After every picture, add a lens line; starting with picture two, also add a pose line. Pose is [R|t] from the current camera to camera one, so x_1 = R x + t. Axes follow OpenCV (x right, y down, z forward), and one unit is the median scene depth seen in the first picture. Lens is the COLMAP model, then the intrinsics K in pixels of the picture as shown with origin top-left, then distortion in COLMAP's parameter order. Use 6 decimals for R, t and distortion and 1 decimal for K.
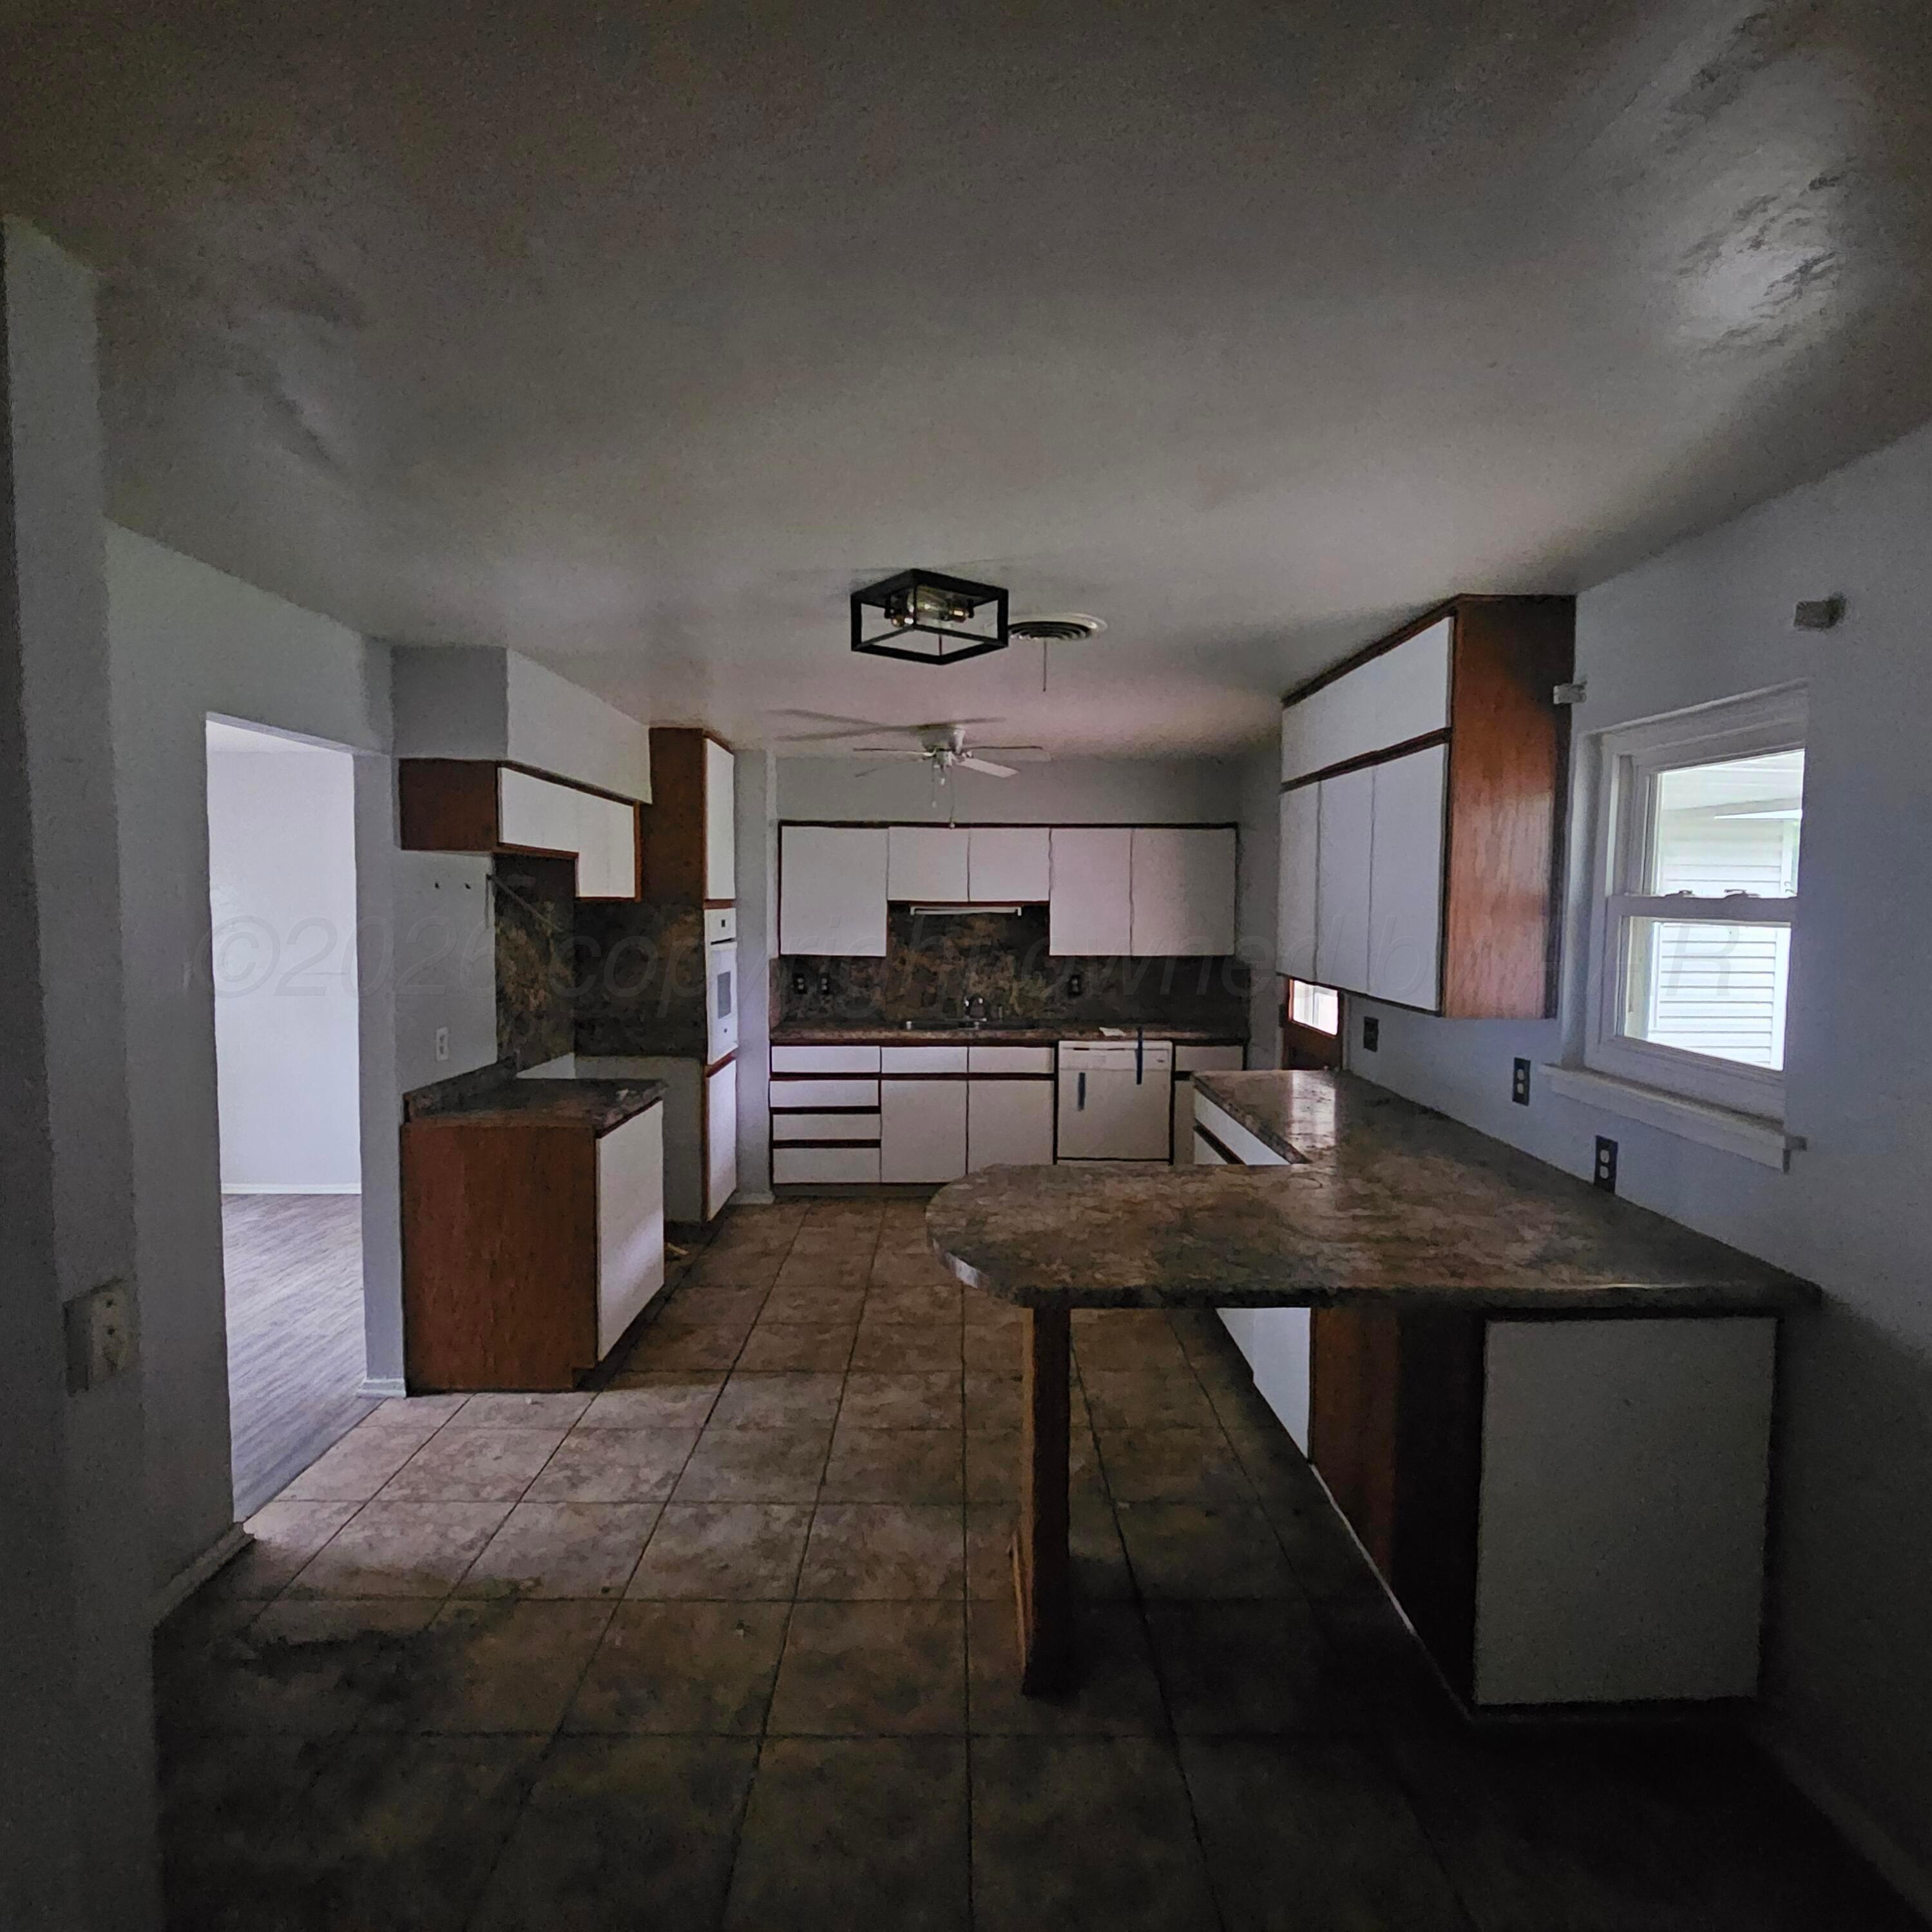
lens RADIAL K [[1053.0, 0, 972.6], [0, 1053.0, 963.4], [0, 0, 1]] dist [-0.005622, 0.000510]
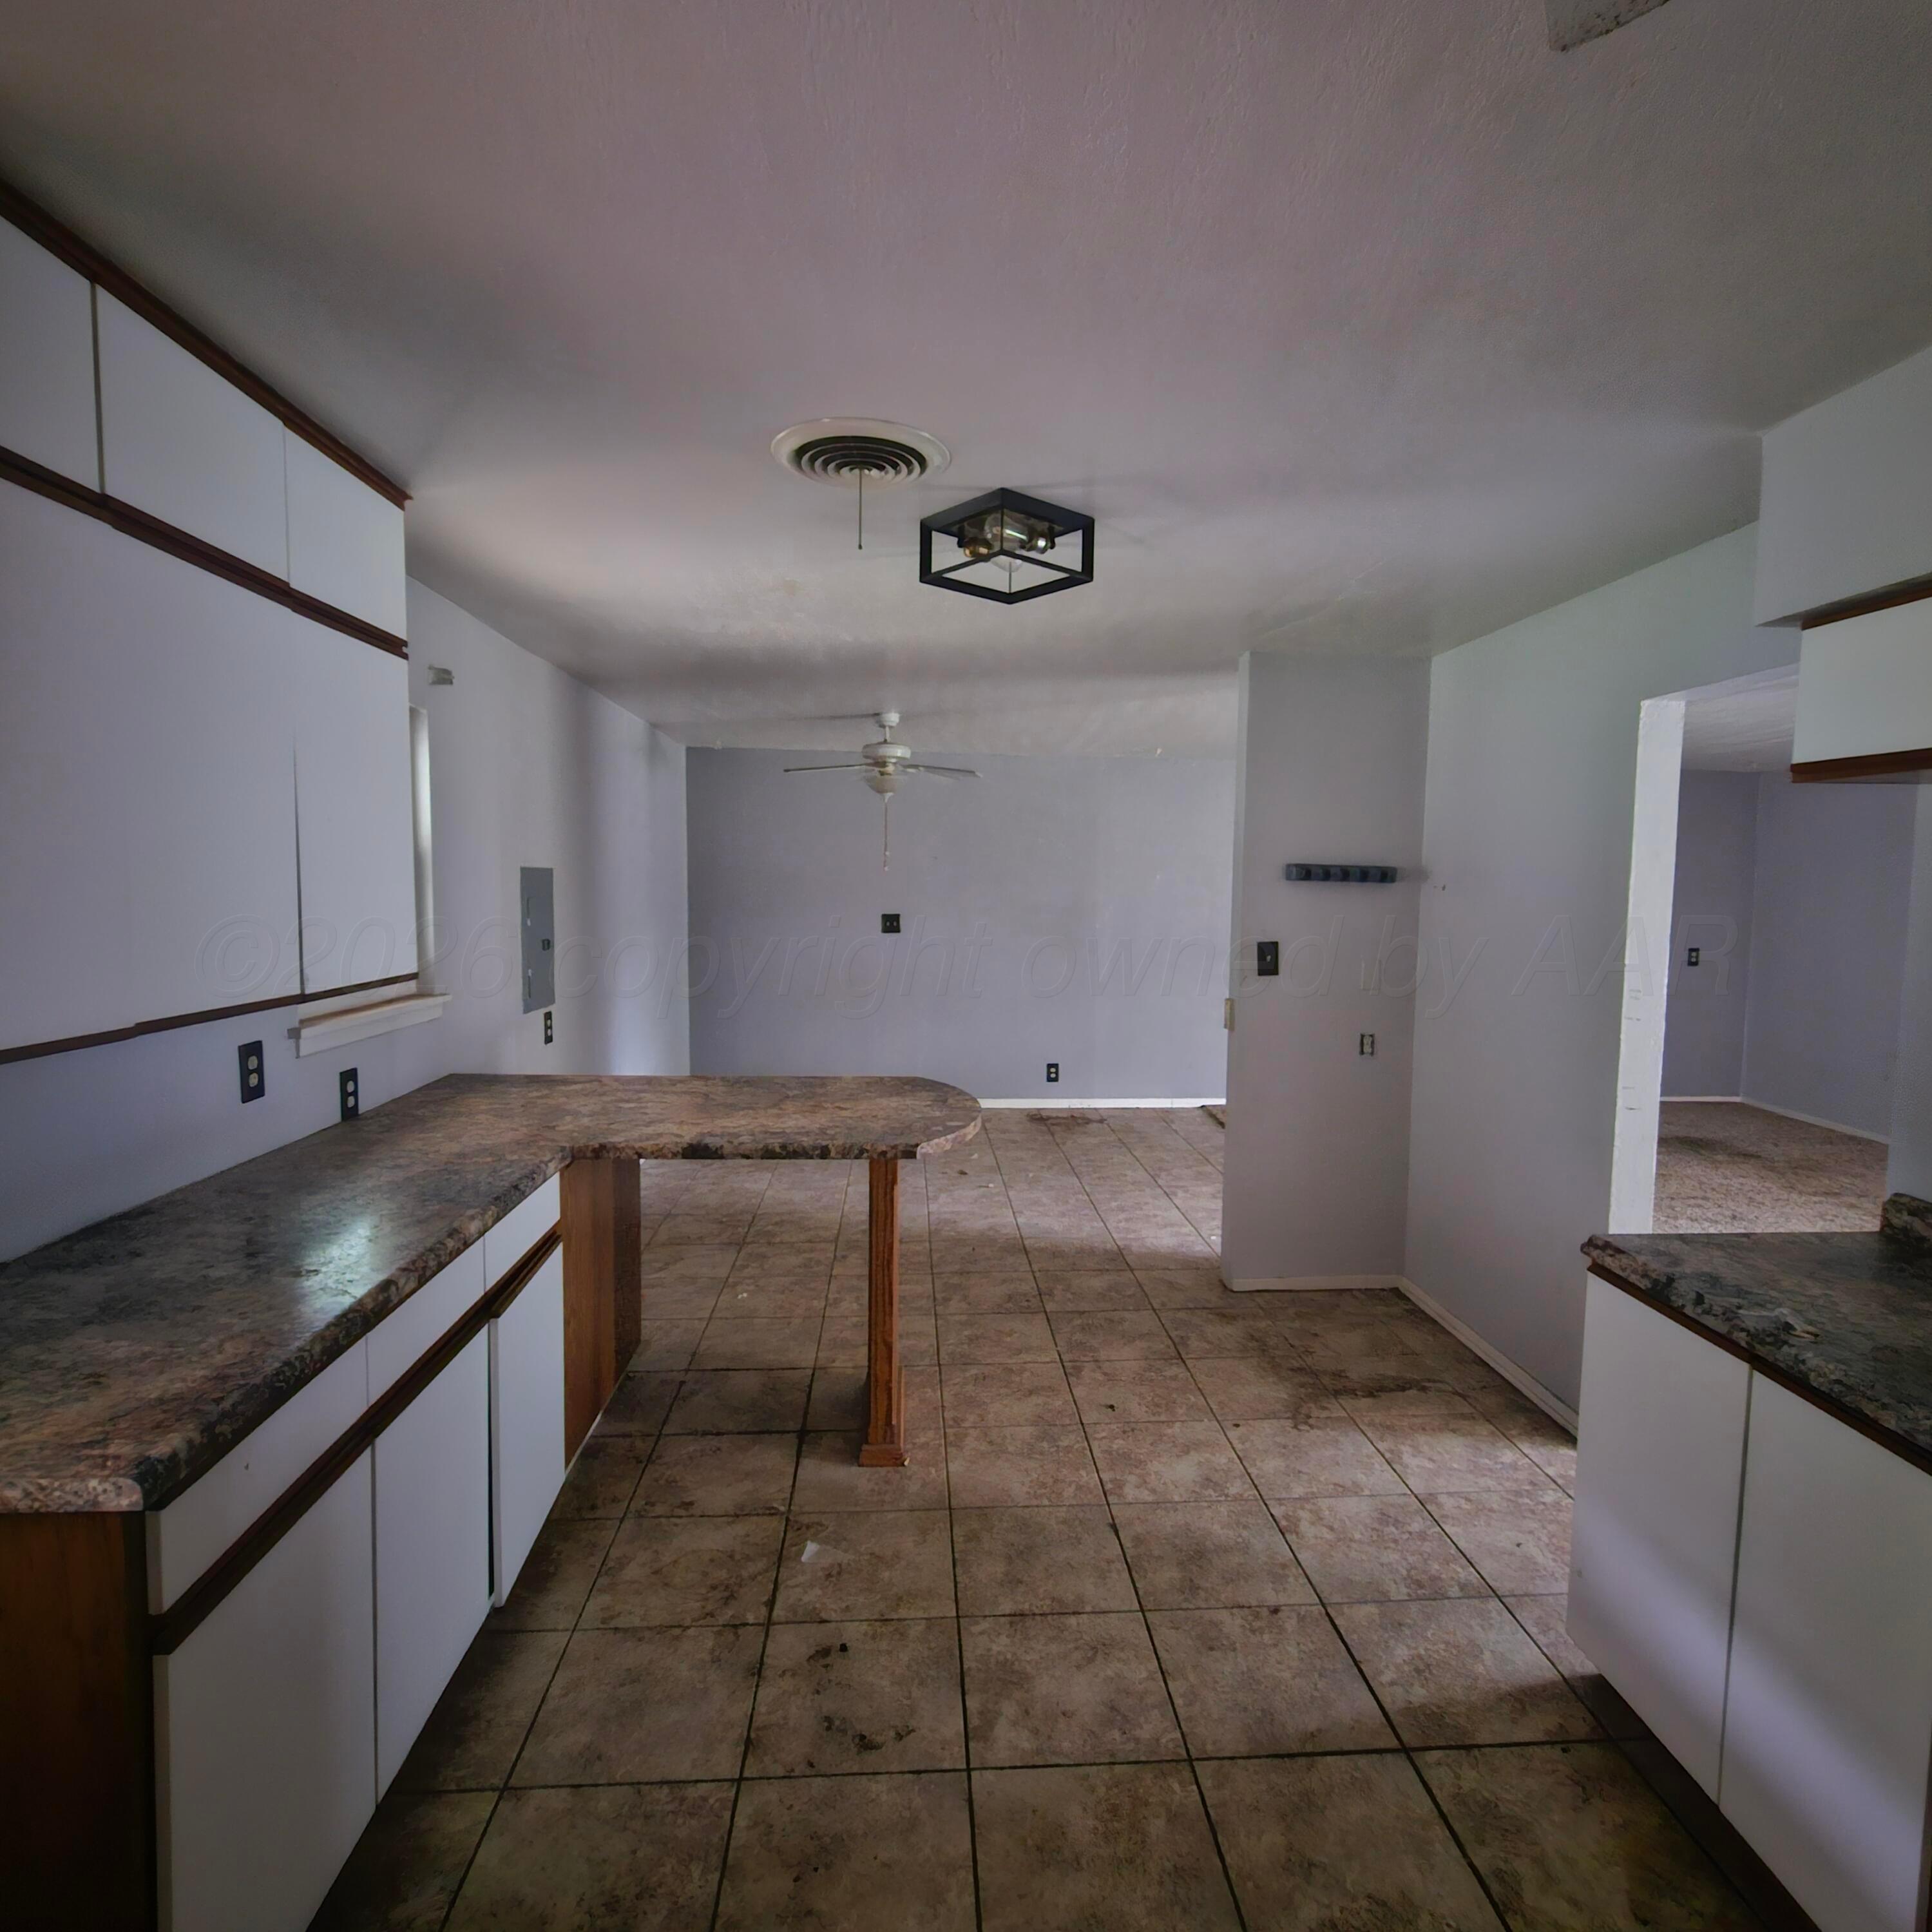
lens RADIAL K [[1053.0, 0, 972.6], [0, 1053.0, 963.4], [0, 0, 1]] dist [-0.005622, 0.000510]
pose [[-0.998715, -0.015064, -0.048382, 0.024696], [-0.021522, 0.990493, 0.135870, -0.090809], [0.045875, 0.136737, -0.989545, 1.884871]]
